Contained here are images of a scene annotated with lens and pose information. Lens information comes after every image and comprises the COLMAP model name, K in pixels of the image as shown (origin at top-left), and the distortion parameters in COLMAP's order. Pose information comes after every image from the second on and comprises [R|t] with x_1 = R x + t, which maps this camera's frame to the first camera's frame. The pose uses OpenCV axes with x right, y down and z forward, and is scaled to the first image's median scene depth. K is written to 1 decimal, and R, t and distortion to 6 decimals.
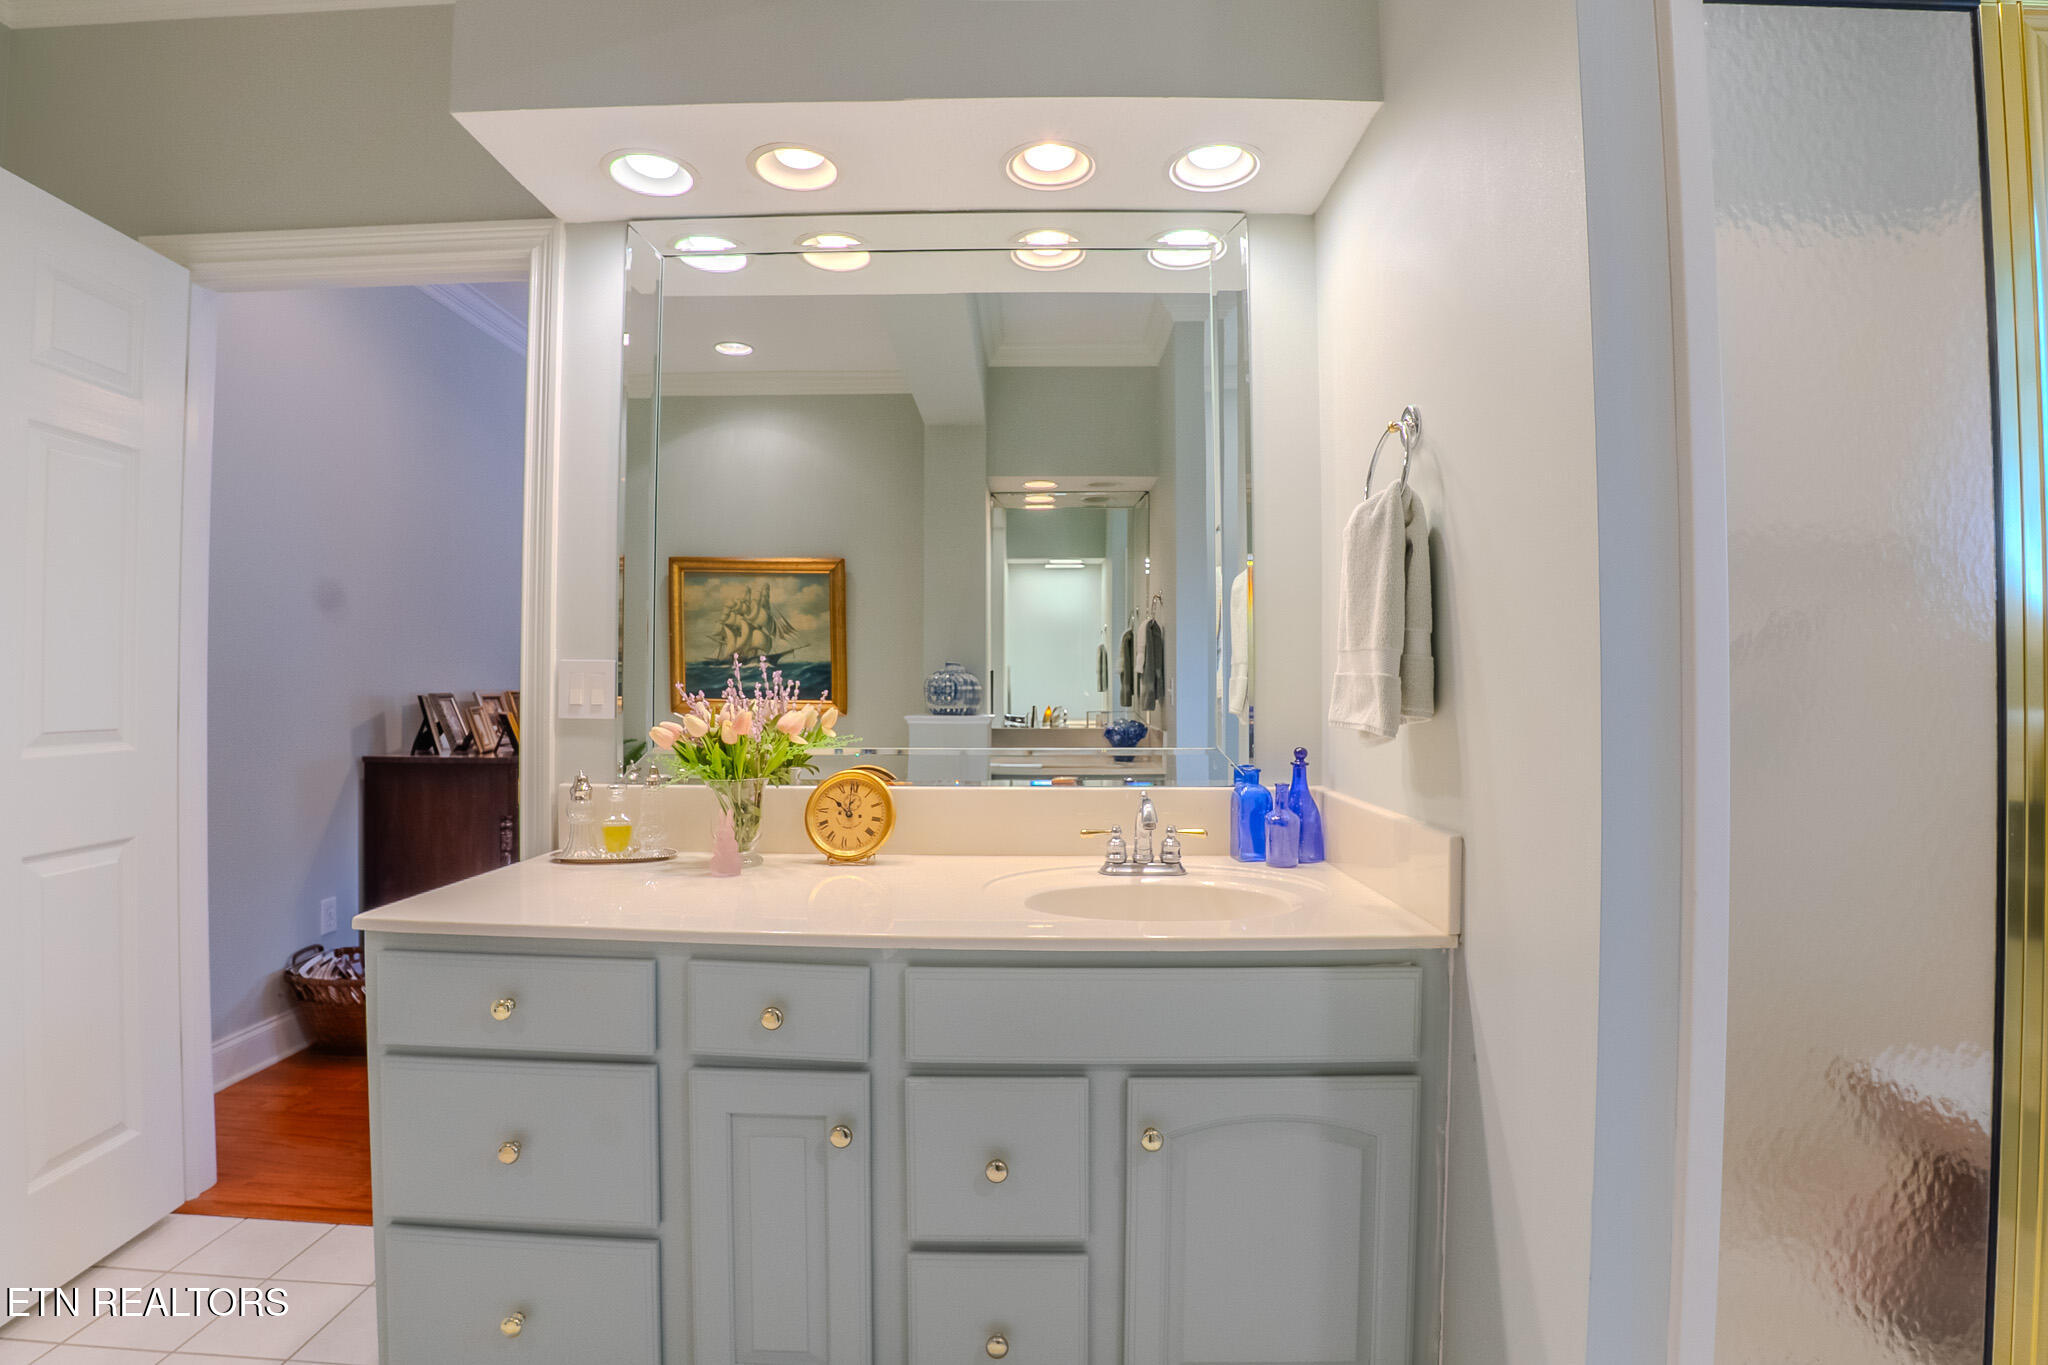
lens RADIAL K [[967.8, 0, 1019.9], [0, 967.8, 675.1], [0, 0, 1]] dist [-0.085745, 0.021134]
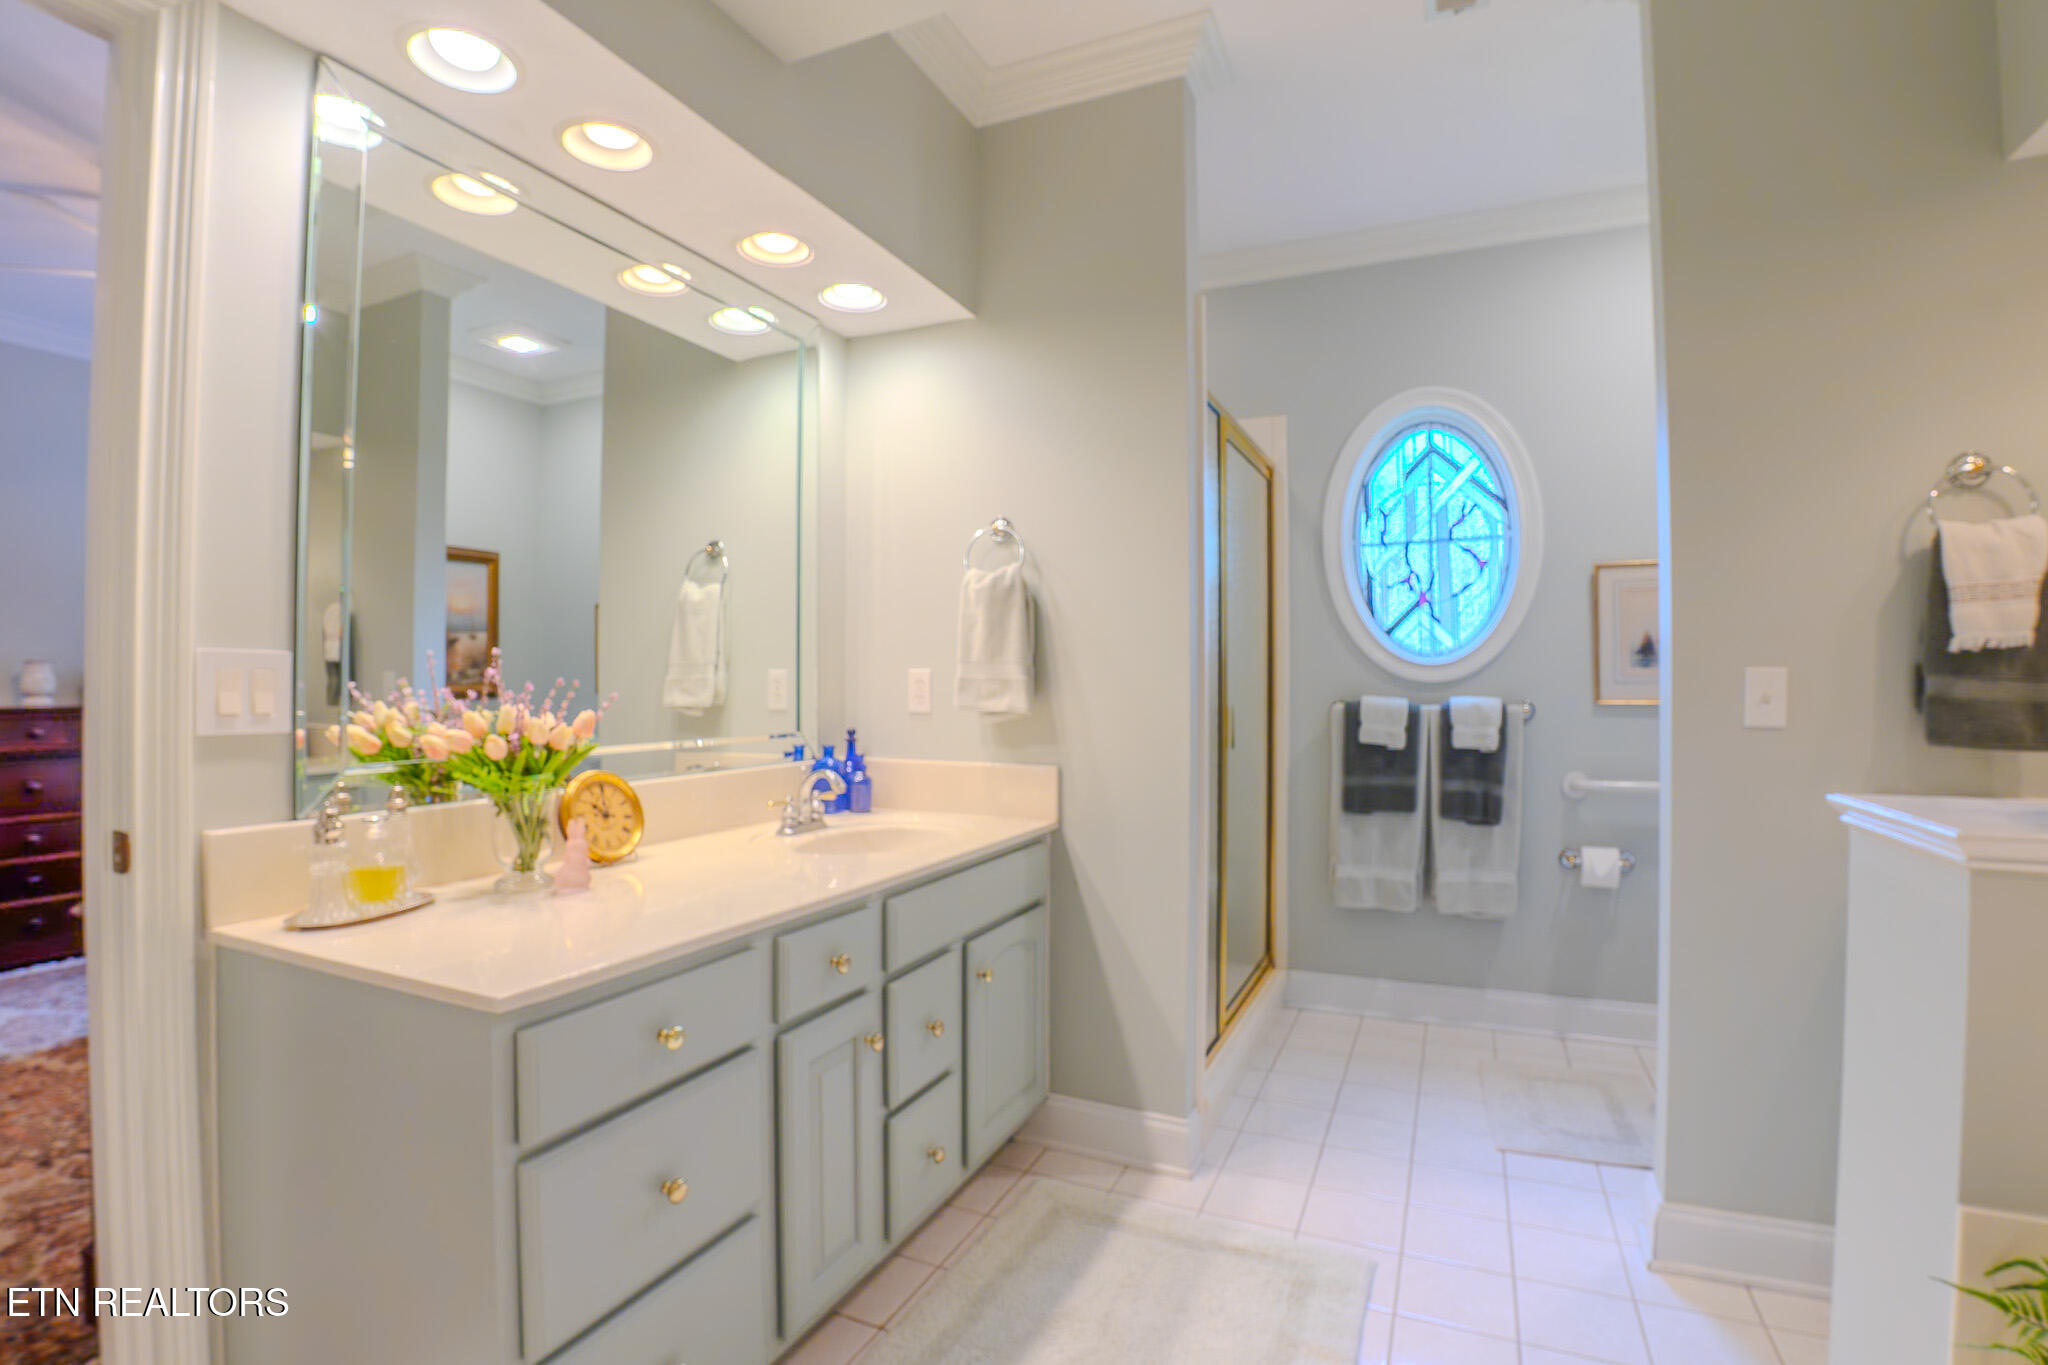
lens RADIAL K [[967.8, 0, 1019.9], [0, 967.8, 675.1], [0, 0, 1]] dist [-0.085745, 0.021134]
pose [[0.403701, 0.004777, 0.914879, -0.901556], [-0.012611, 0.999920, 0.000344, -0.004924], [-0.914804, -0.011677, 0.403729, 0.219840]]
